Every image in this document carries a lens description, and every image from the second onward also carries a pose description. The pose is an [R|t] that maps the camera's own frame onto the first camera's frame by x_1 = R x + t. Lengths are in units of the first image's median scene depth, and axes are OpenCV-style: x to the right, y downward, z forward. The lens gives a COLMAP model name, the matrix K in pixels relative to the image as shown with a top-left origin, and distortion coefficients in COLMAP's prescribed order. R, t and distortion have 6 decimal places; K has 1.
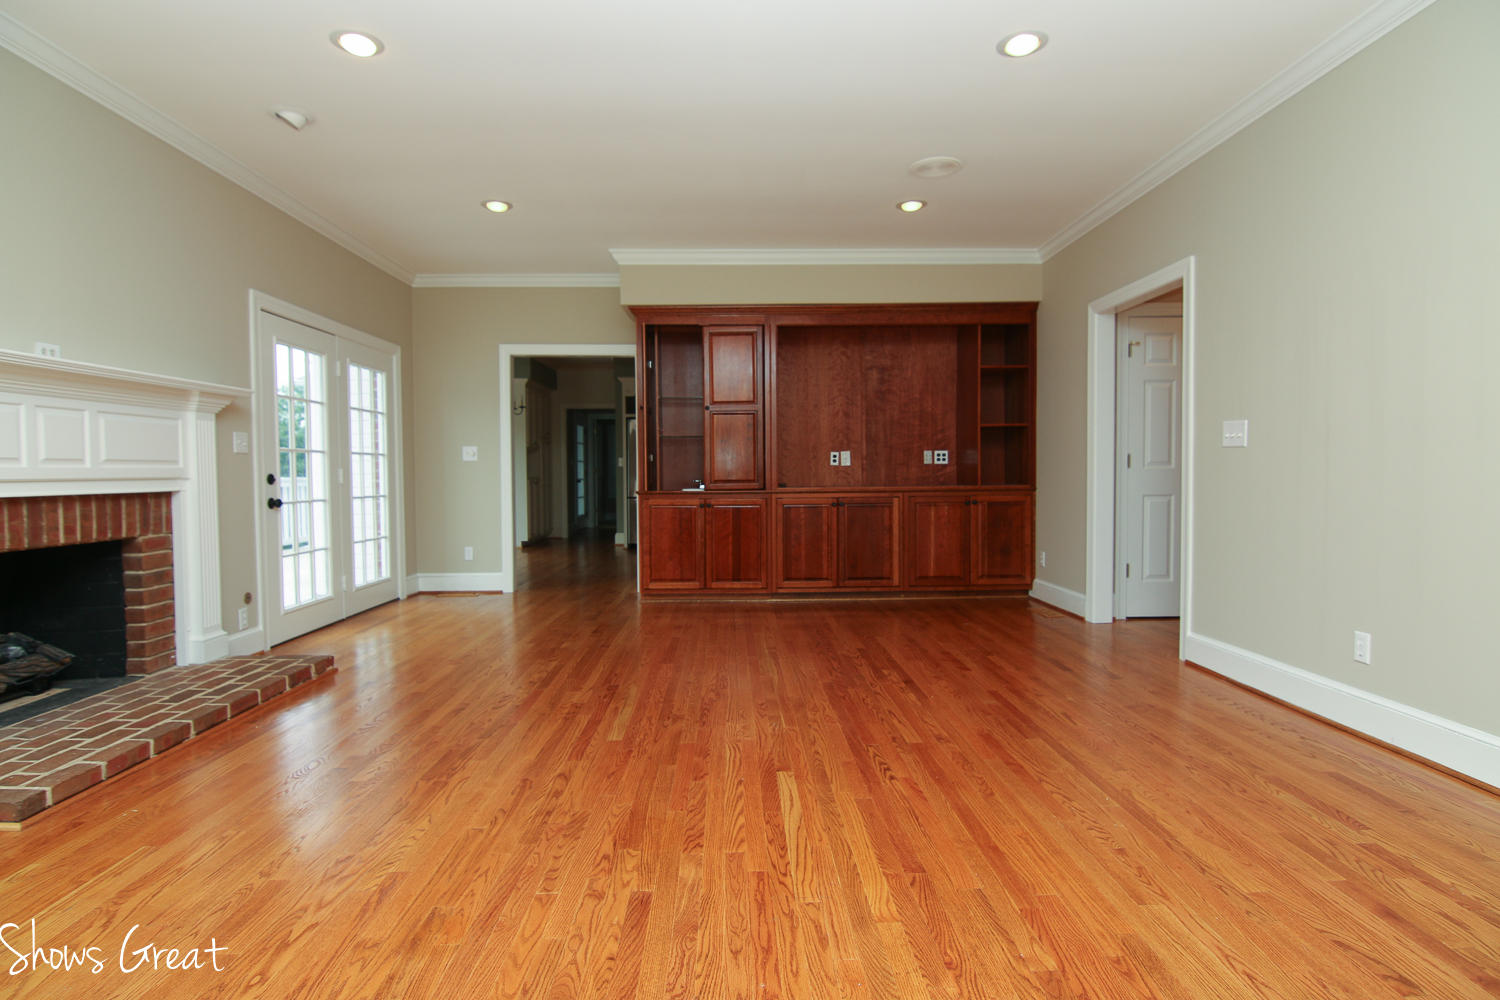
lens RADIAL K [[759.5, 0, 739.4], [0, 759.5, 496.8], [0, 0, 1]] dist [-0.008893, -0.006040]
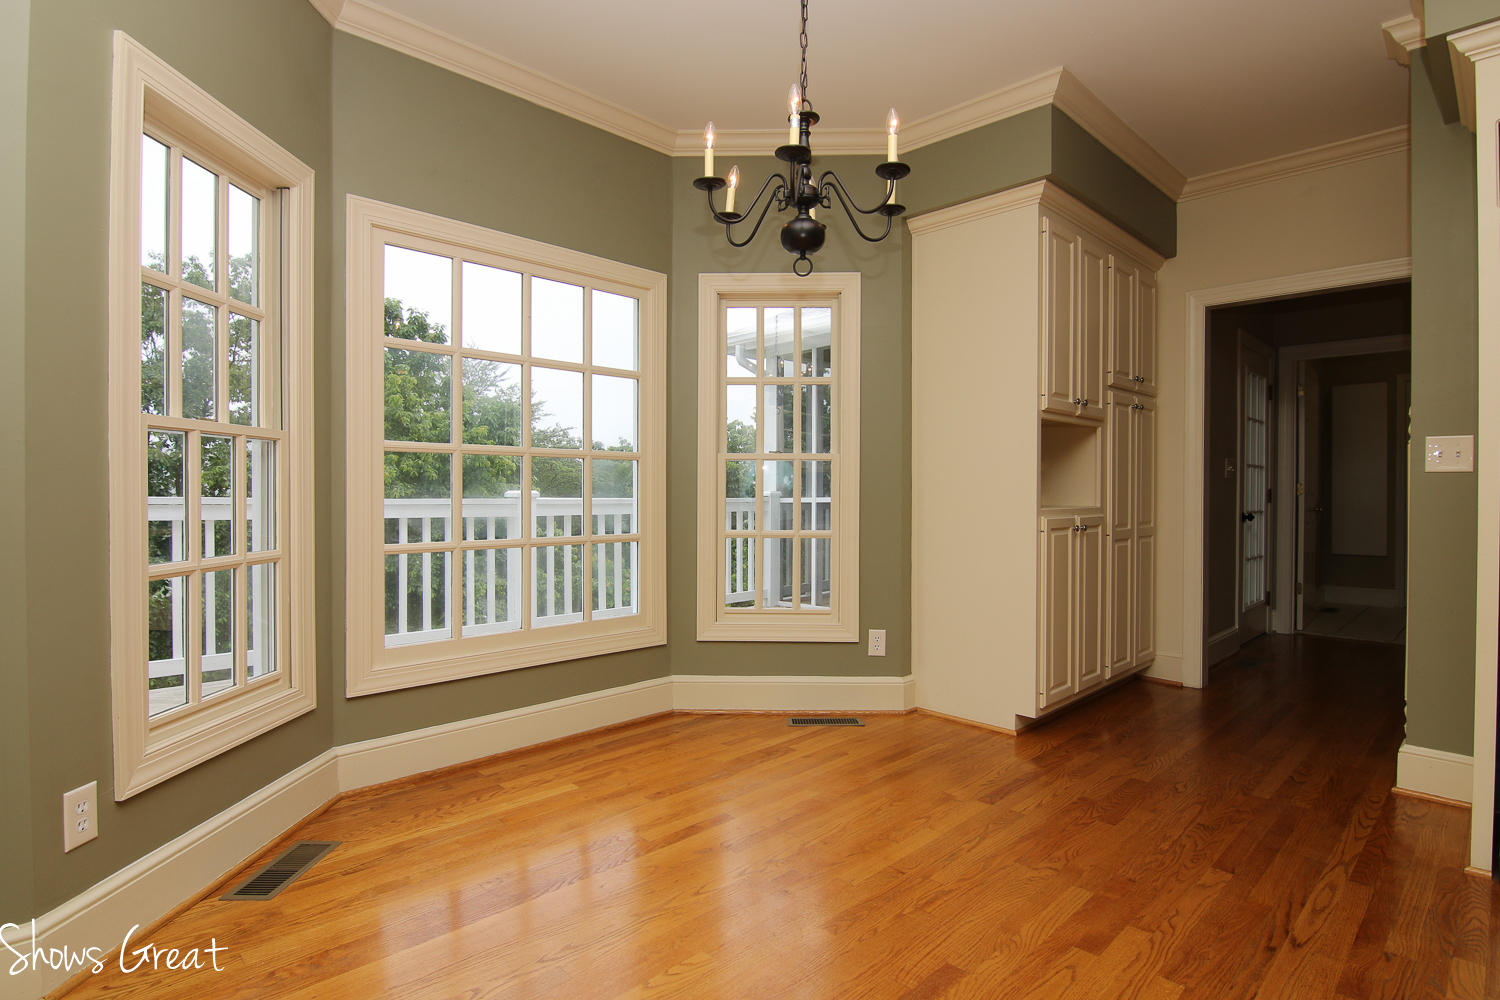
lens RADIAL K [[759.5, 0, 742.2], [0, 759.5, 495.9], [0, 0, 1]] dist [-0.008893, -0.006040]
pose [[0.686120, 0.013951, -0.727354, -0.260071], [-0.030760, 0.999478, -0.009846, -0.046202], [0.726838, 0.029129, 0.686191, 1.309007]]
